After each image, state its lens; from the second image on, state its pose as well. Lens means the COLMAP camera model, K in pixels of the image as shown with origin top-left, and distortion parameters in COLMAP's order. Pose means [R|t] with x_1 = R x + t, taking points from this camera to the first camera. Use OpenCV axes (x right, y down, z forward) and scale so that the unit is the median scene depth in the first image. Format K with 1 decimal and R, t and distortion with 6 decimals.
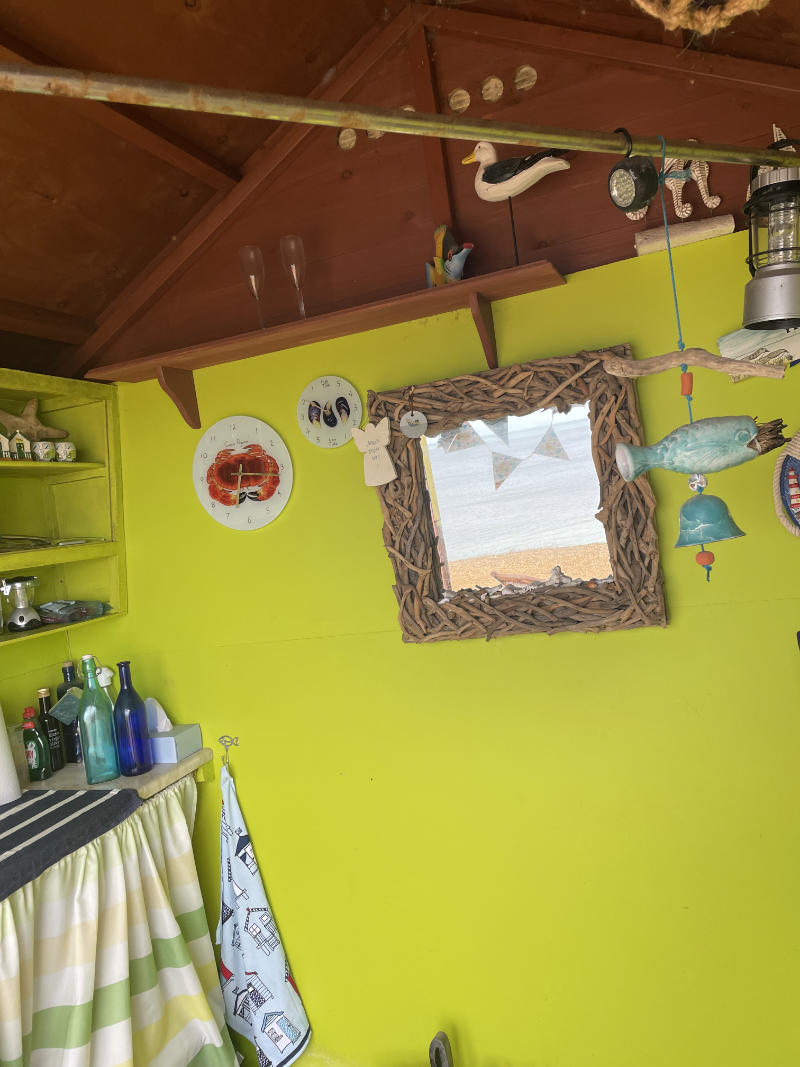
lens RADIAL K [[790.6, 0, 400.0], [0, 790.6, 533.5], [0, 0, 1]] dist [-0.001328, -0.001196]
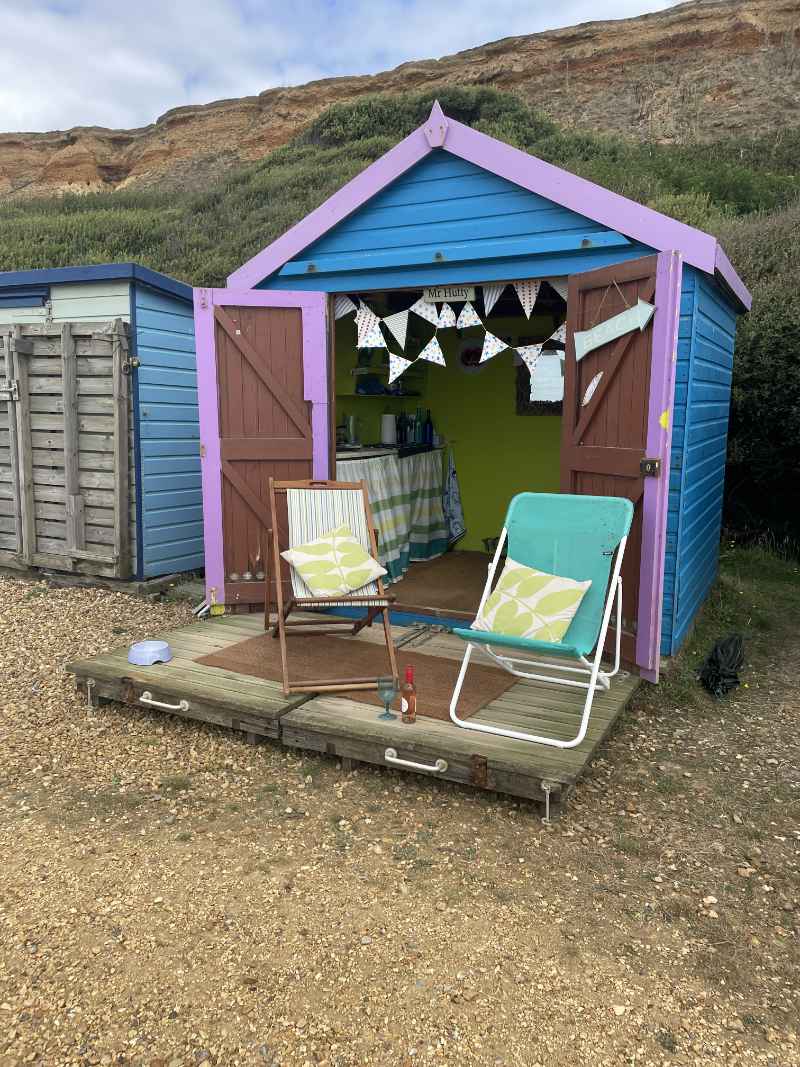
lens RADIAL K [[790.6, 0, 400.0], [0, 790.6, 533.5], [0, 0, 1]] dist [-0.001328, -0.001196]
pose [[0.985613, 0.156928, -0.062772, -0.302512], [-0.146308, 0.978107, 0.147986, 0.329222], [0.084621, -0.136673, 0.986995, -3.869631]]
